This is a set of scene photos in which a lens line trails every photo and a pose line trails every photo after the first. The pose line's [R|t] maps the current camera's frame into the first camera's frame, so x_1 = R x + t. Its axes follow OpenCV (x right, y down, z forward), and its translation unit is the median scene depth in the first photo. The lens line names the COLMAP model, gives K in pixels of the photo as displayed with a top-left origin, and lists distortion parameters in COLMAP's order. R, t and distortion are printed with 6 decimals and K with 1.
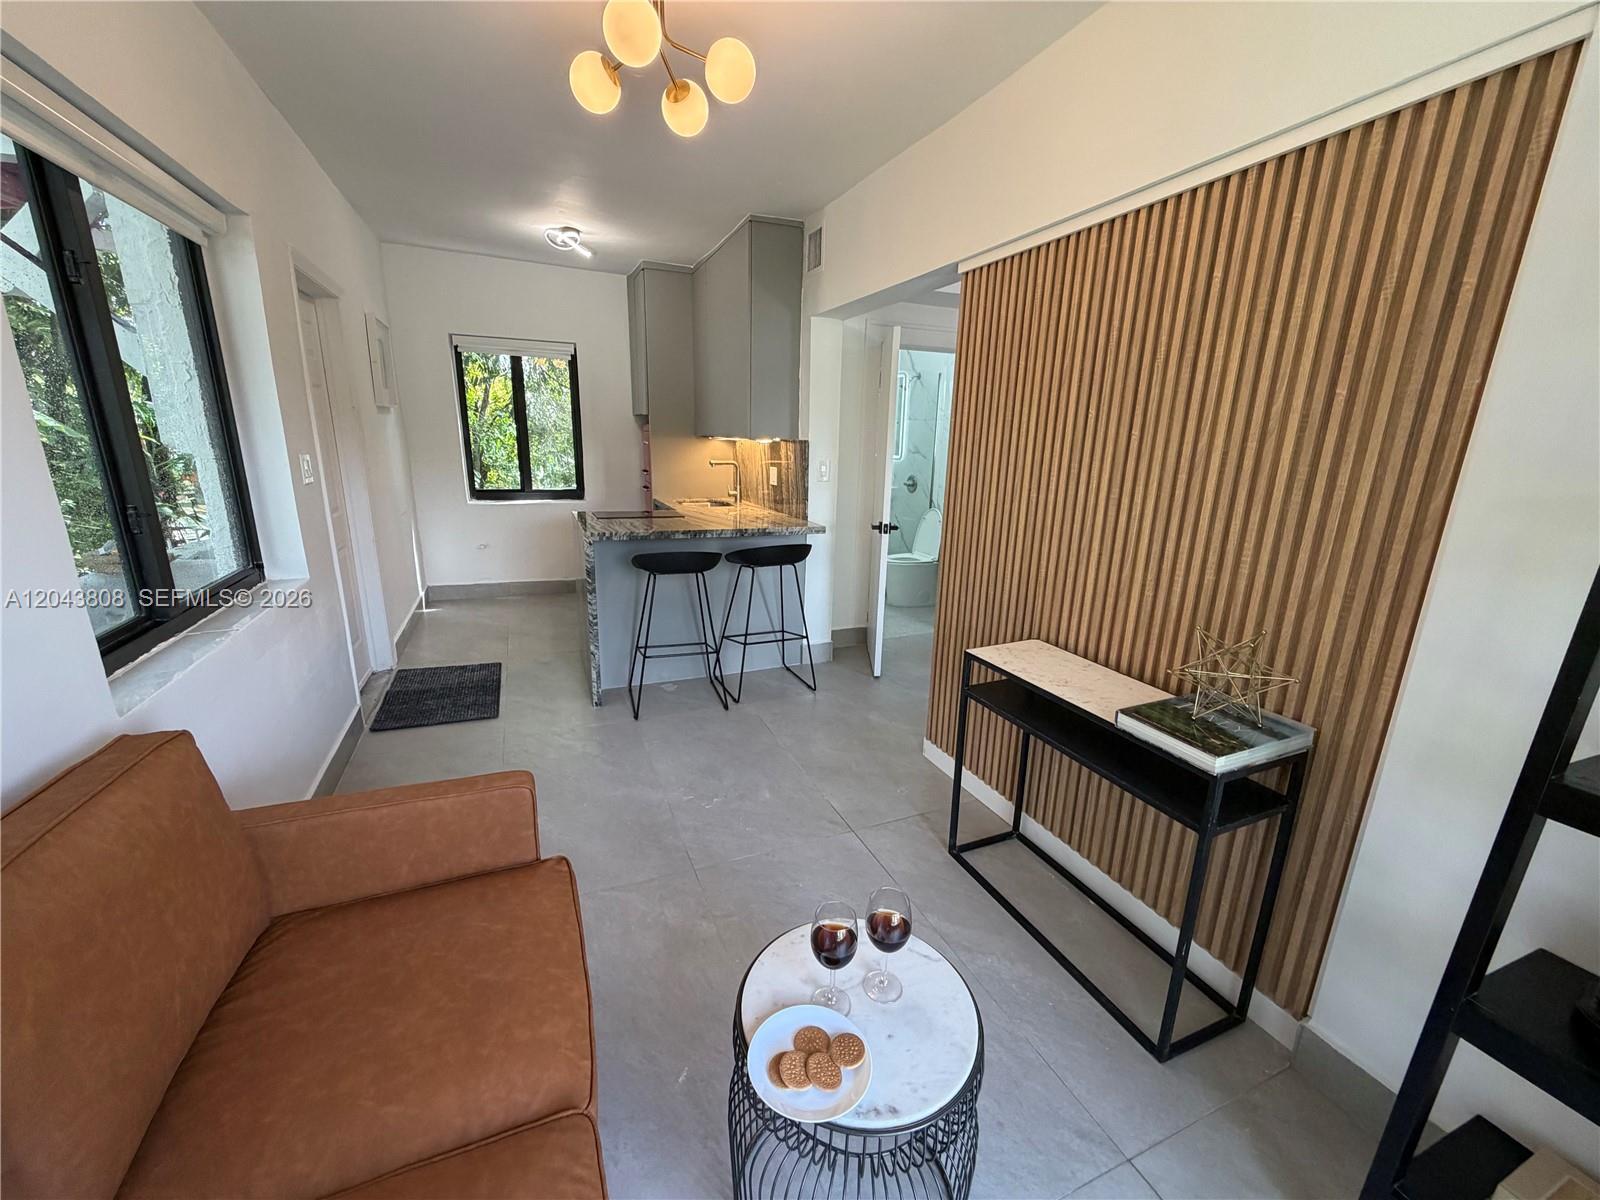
lens RADIAL K [[634.9, 0, 800.0], [0, 634.9, 600.0], [0, 0, 1]] dist [0.000496, 0.000110]
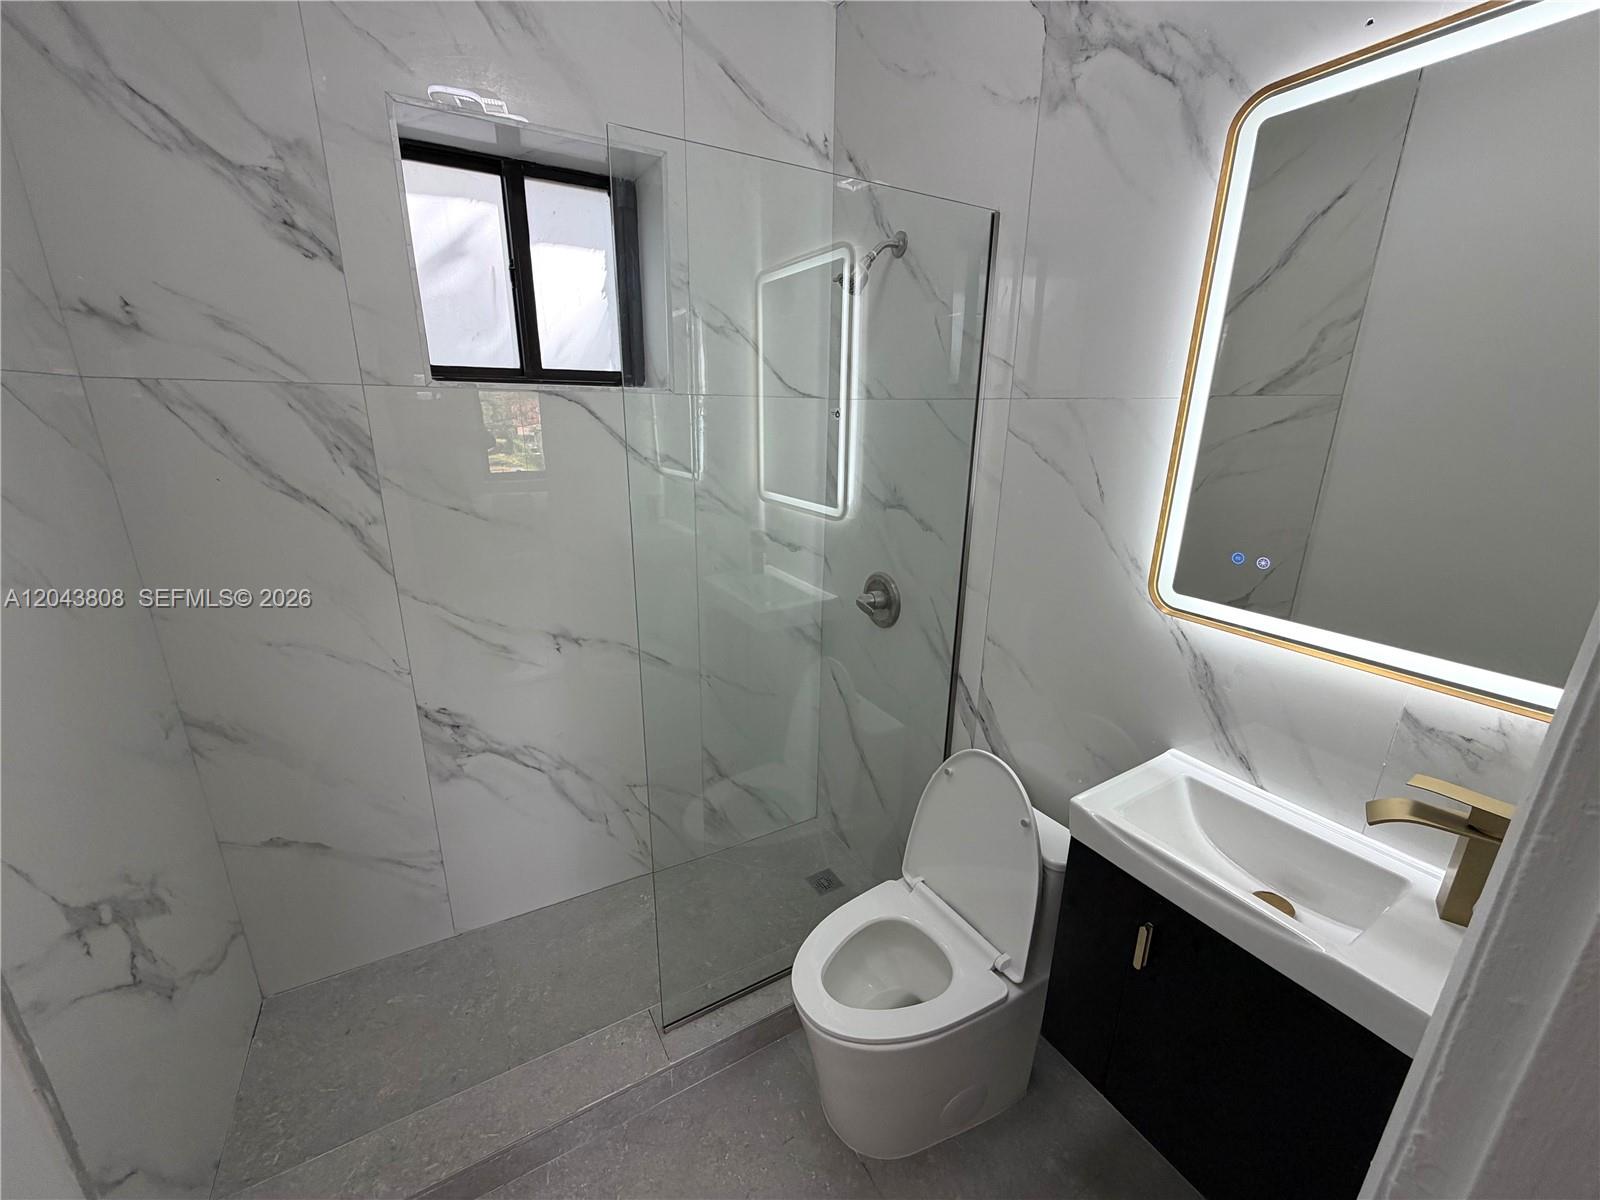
lens RADIAL K [[634.9, 0, 800.0], [0, 634.9, 600.0], [0, 0, 1]] dist [0.000496, 0.000110]
pose [[0.993871, -0.044777, 0.101071, 0.103384], [0.040899, 0.998358, 0.040117, -0.199011], [-0.102701, -0.035737, 0.994070, 0.689335]]
